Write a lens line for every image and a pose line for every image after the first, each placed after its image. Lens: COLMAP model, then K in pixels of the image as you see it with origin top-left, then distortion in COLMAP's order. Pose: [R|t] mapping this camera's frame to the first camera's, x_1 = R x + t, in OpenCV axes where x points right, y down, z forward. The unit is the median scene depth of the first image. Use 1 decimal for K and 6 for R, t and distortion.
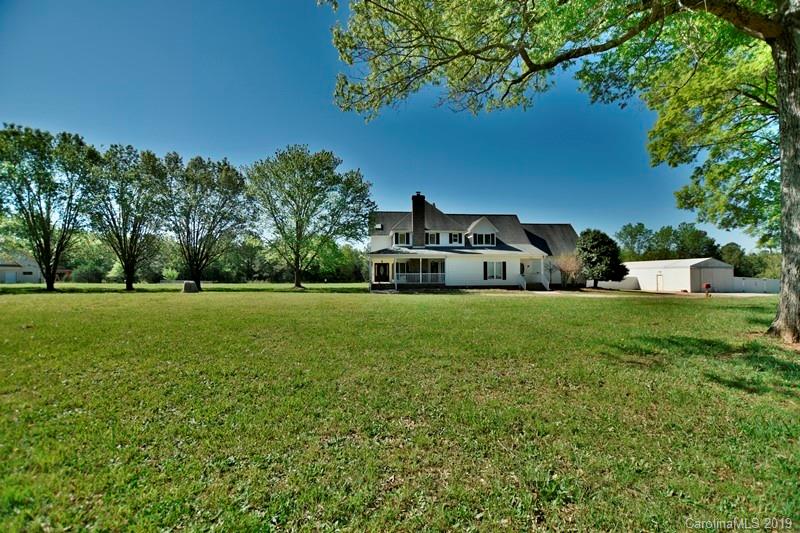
lens RADIAL K [[349.7, 0, 400.7], [0, 349.7, 271.3], [0, 0, 1]] dist [-0.028492, 0.001040]
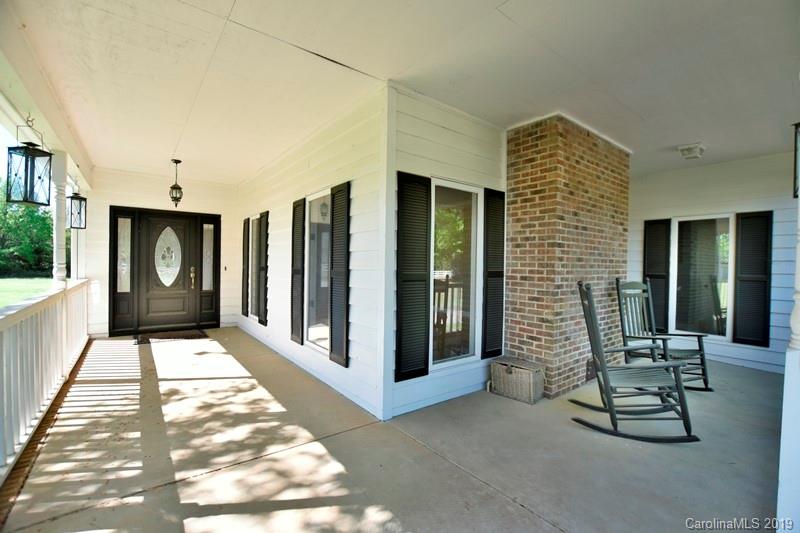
lens RADIAL K [[349.7, 0, 400.9], [0, 349.7, 268.1], [0, 0, 1]] dist [-0.028492, 0.001040]
pose [[0.831449, 0.010146, 0.555508, -0.059136], [-0.024877, 0.999510, 0.018979, -0.003640], [-0.555044, -0.029599, 0.831294, 0.918580]]
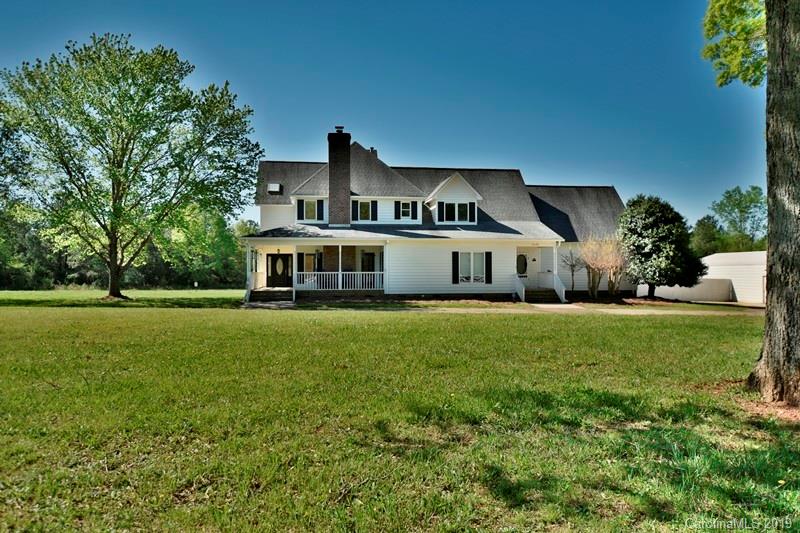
lens RADIAL K [[617.9, 0, 399.5], [0, 617.9, 268.5], [0, 0, 1]] dist [0.002866, 0.004052]
pose [[0.997805, 0.001957, 0.066195, 0.081516], [-0.001947, 0.999998, -0.000219, 0.000091], [-0.066196, 0.000089, 0.997807, 0.004640]]
